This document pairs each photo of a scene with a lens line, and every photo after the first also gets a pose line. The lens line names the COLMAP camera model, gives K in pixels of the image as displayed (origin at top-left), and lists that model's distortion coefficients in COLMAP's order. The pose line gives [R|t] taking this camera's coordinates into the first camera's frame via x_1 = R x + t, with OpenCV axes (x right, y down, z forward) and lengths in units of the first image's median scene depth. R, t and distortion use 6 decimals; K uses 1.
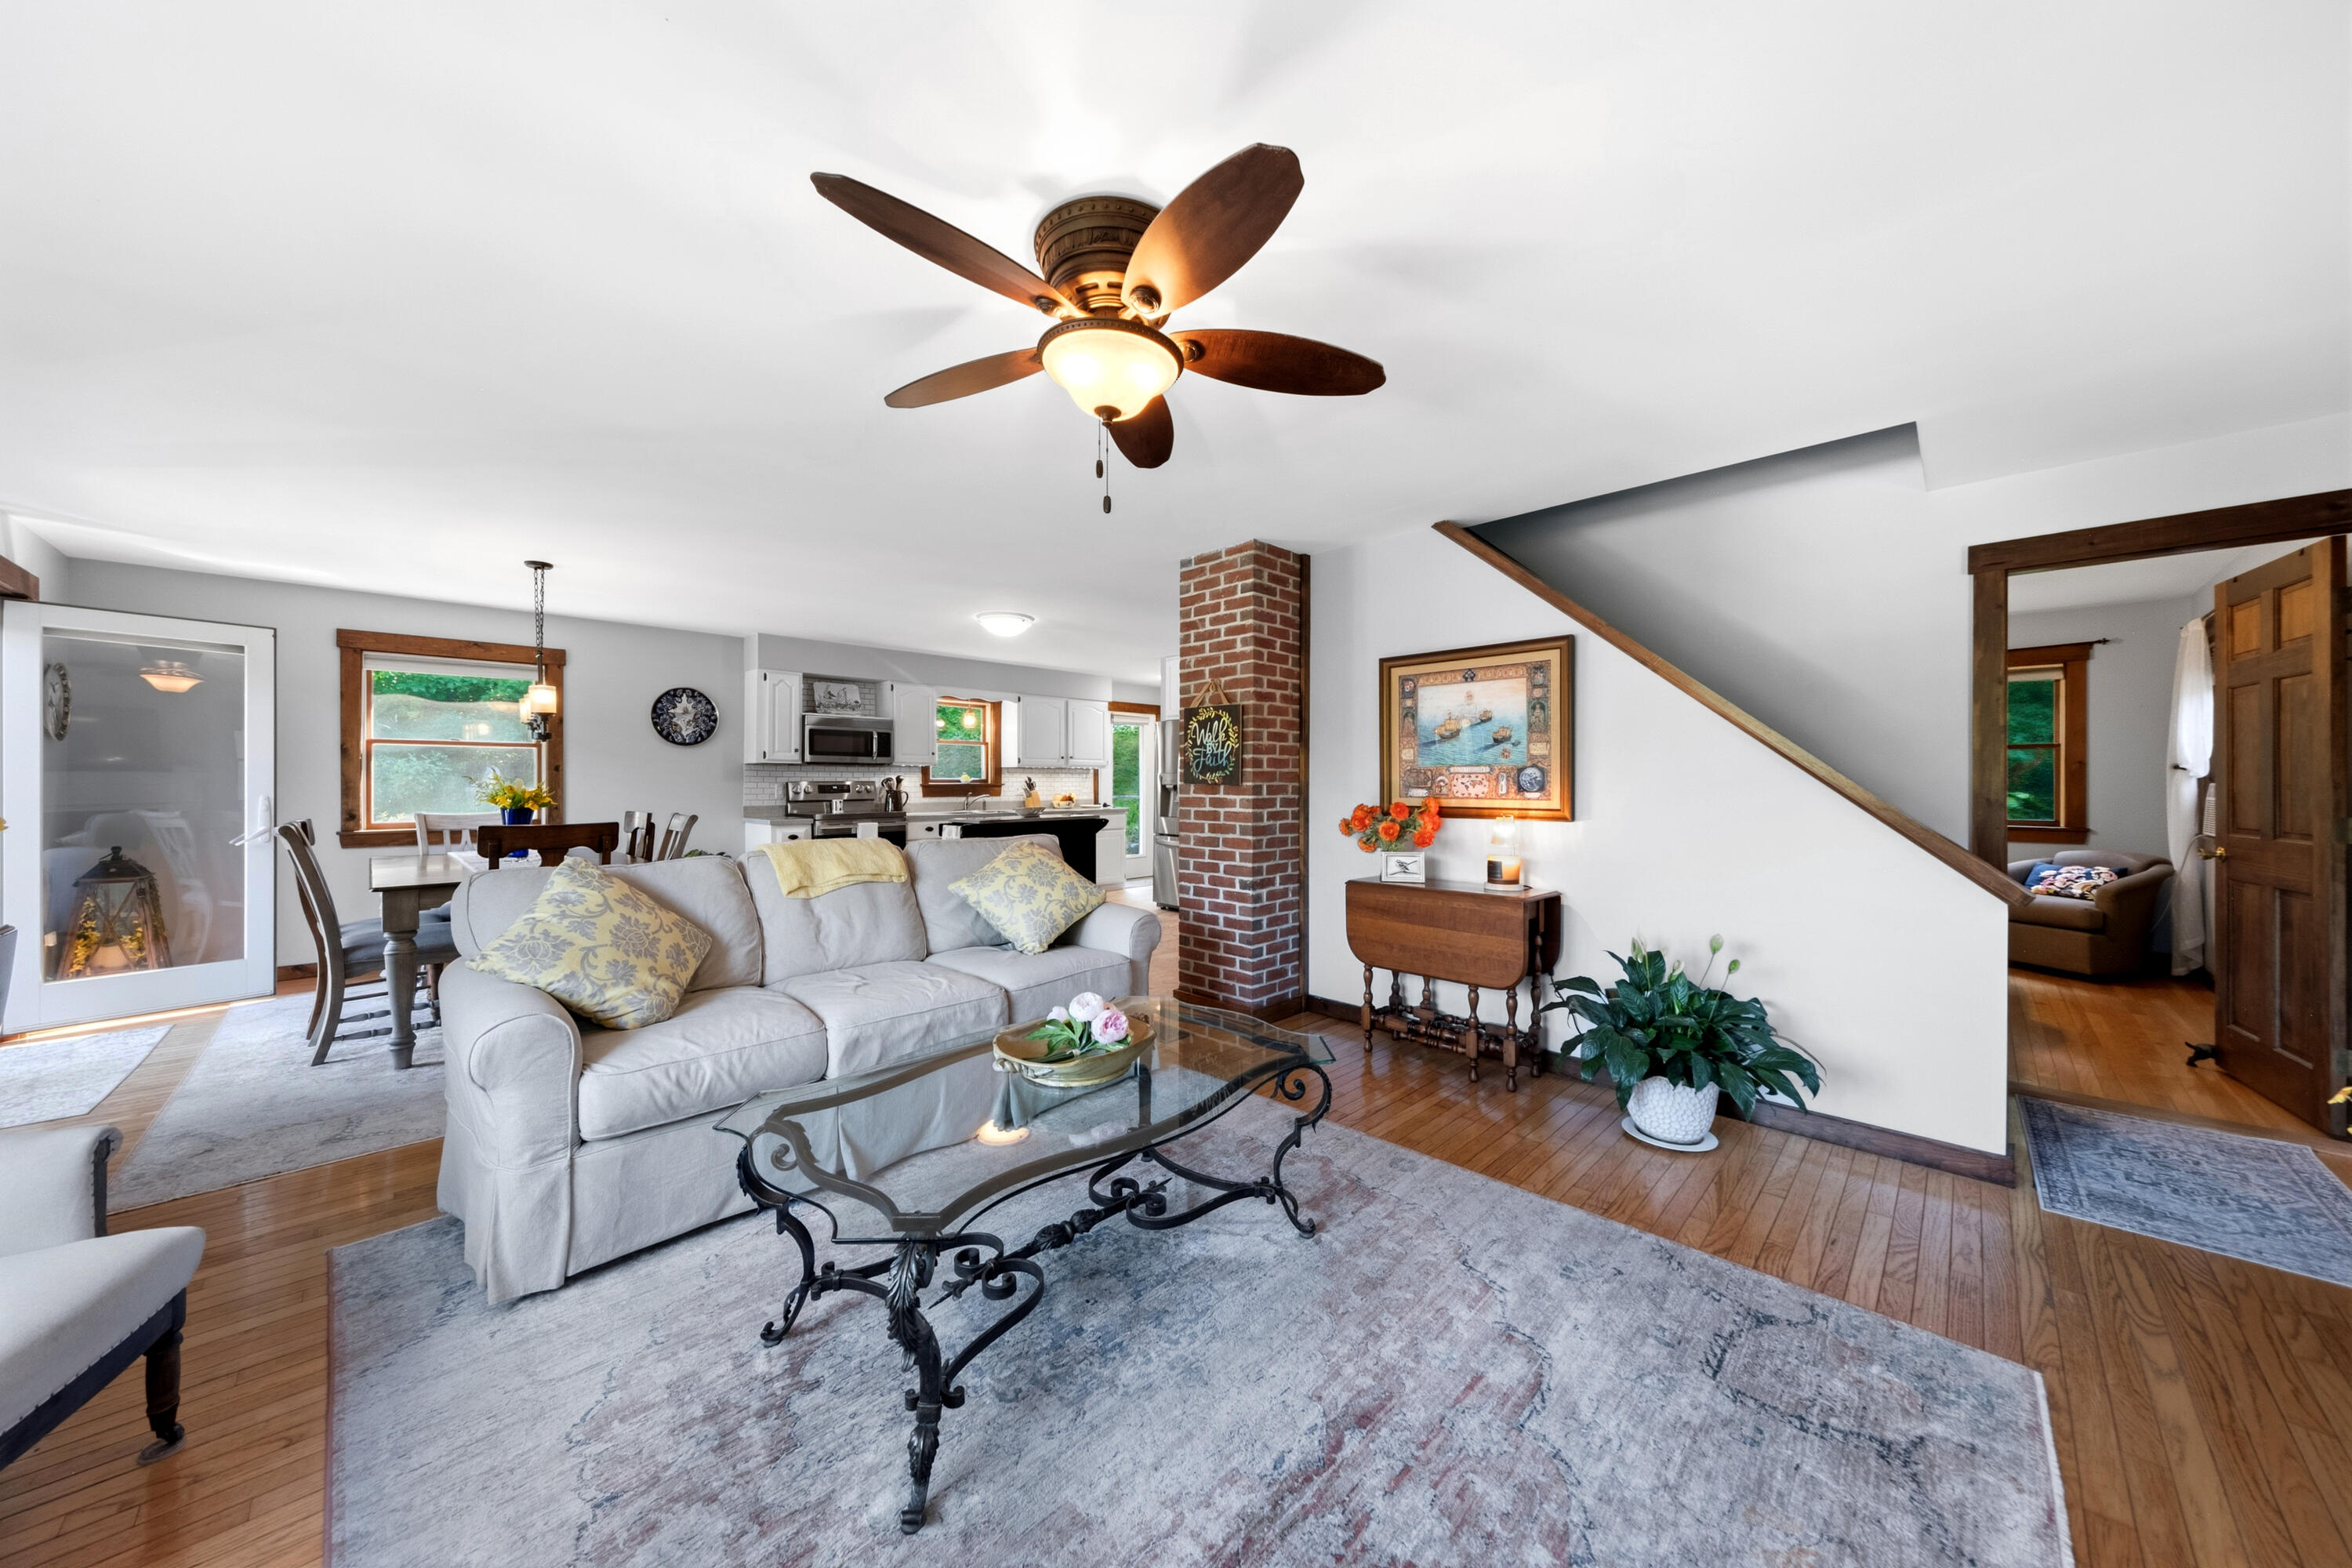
lens RADIAL K [[891.6, 0, 1176.0], [0, 891.6, 784.0], [0, 0, 1]] dist [0.000750, 0.000077]
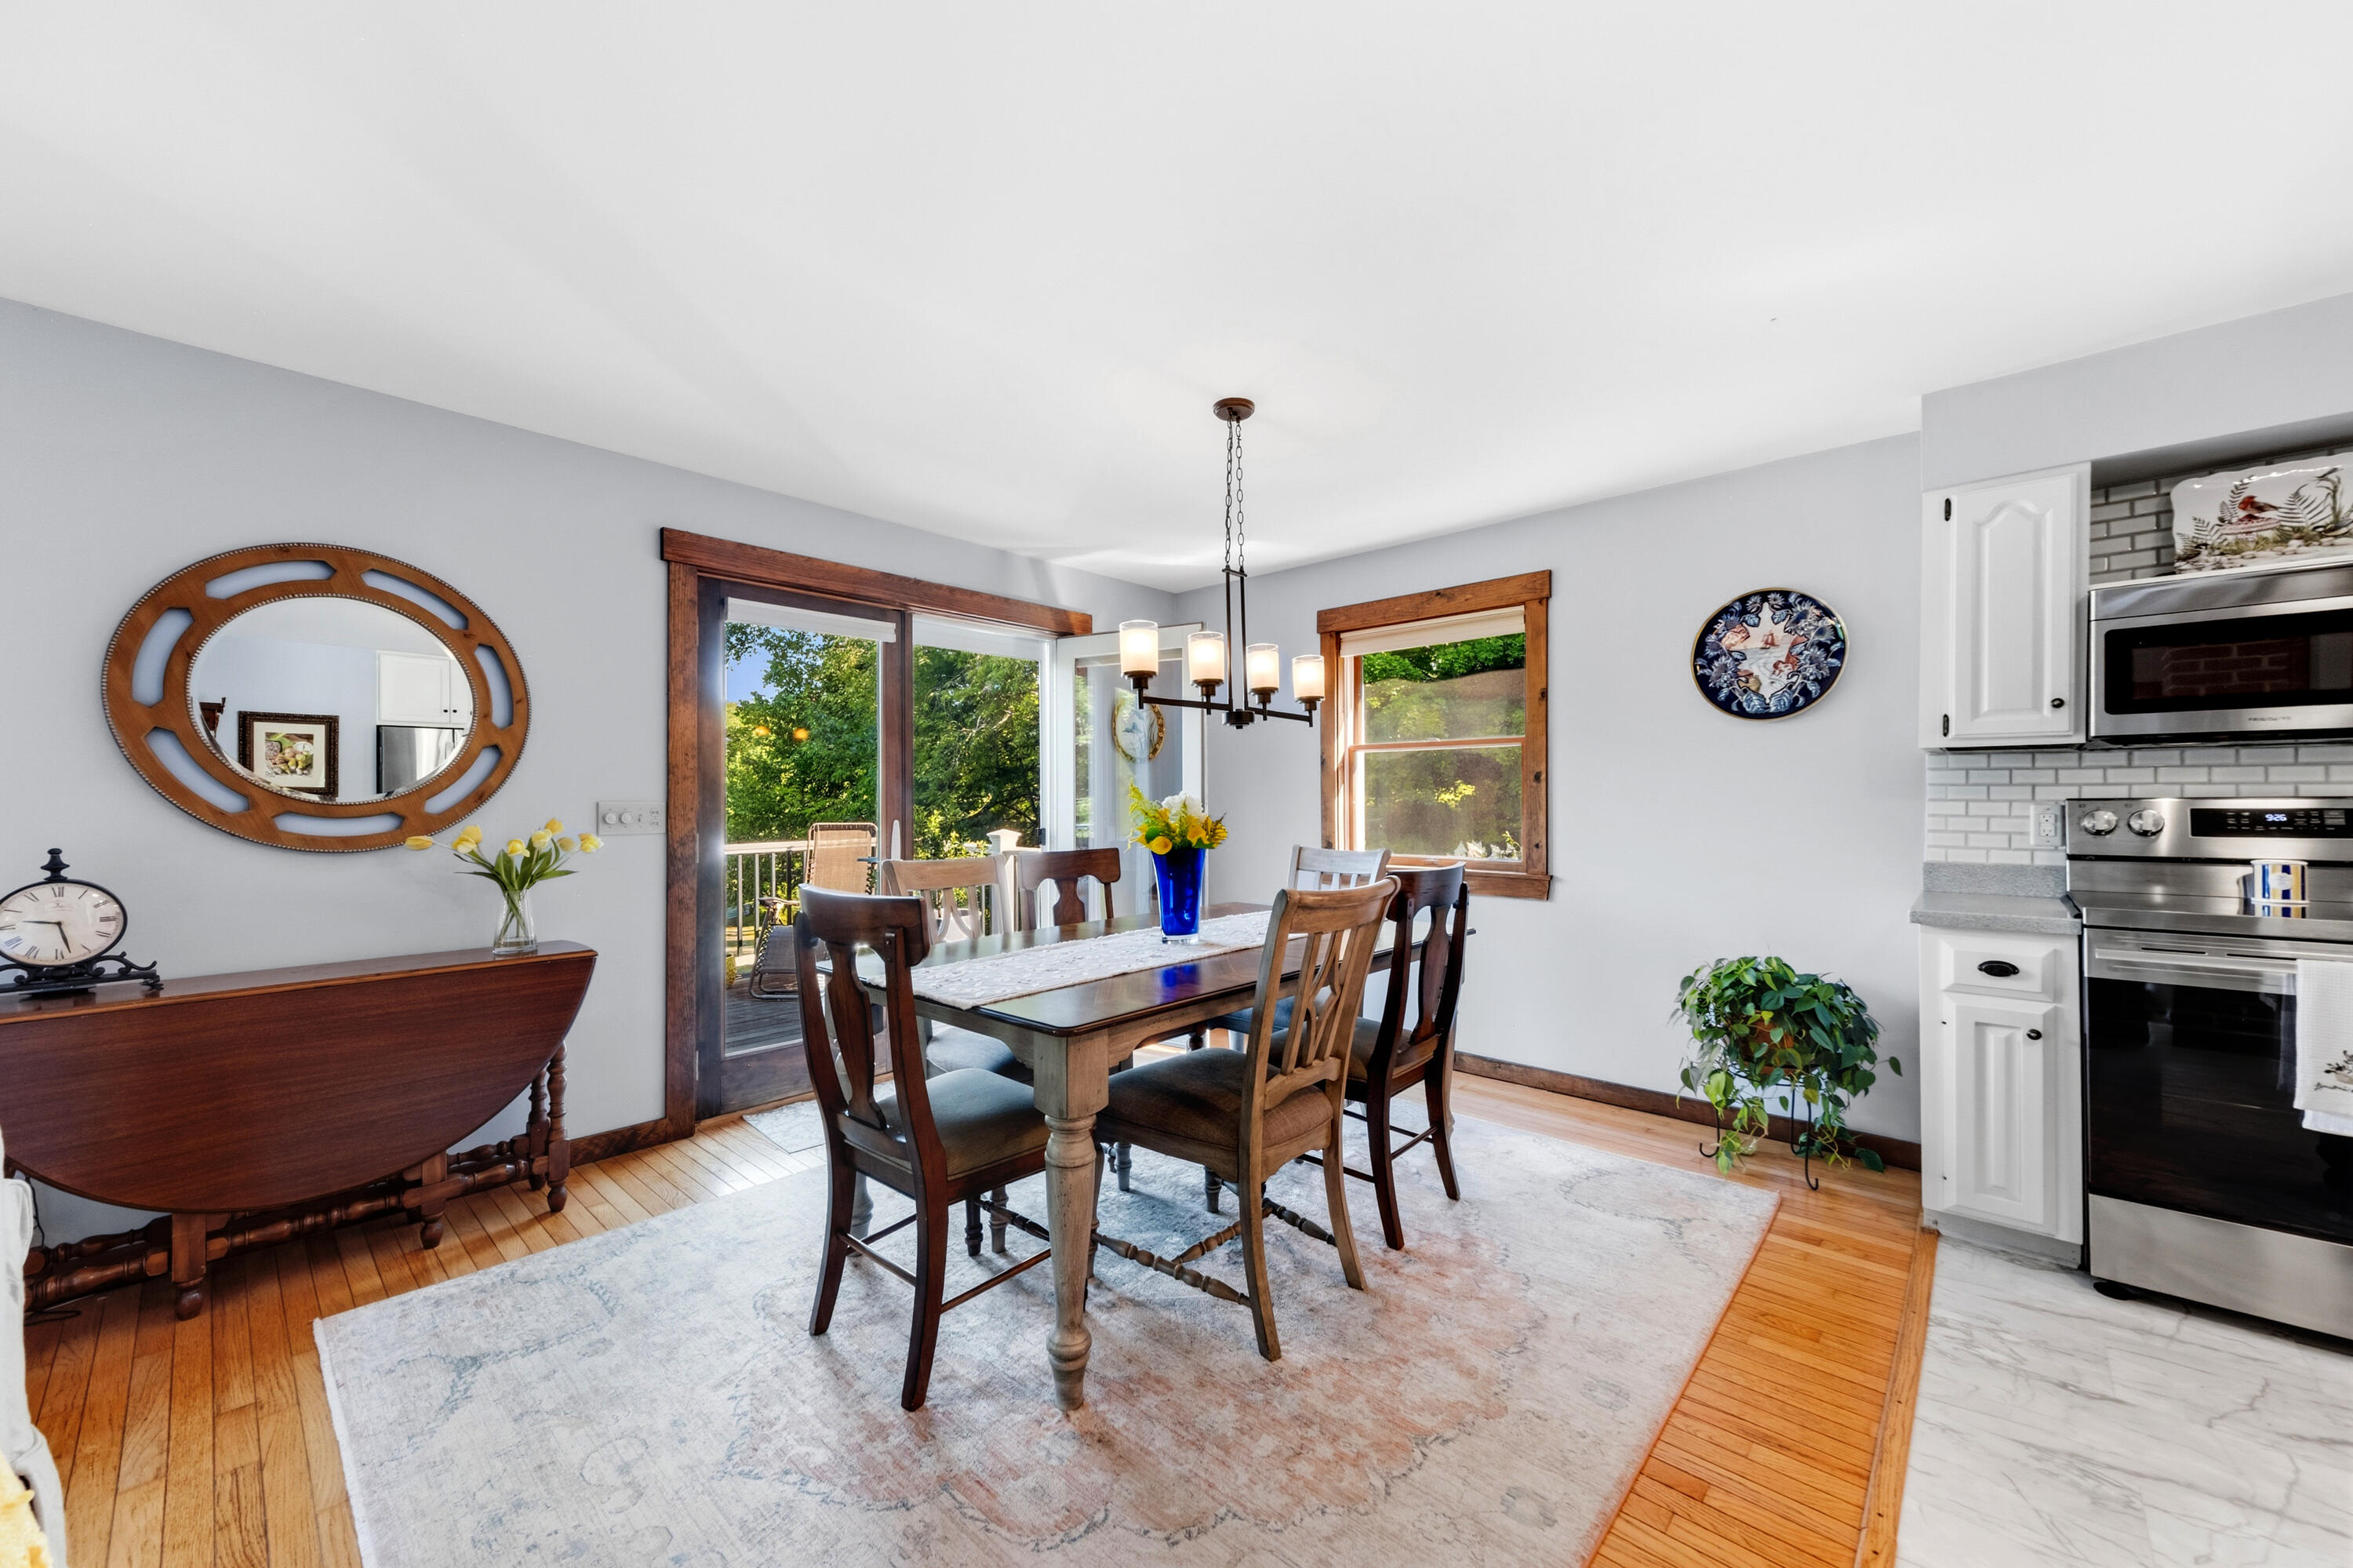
lens RADIAL K [[892.0, 0, 1176.5], [0, 892.0, 784.0], [0, 0, 1]] dist [0.000750, 0.000077]
pose [[0.084516, -0.031548, -0.995923, -0.131906], [-0.011197, 0.999405, -0.032609, 0.007165], [0.996359, 0.013907, 0.084113, 0.665708]]
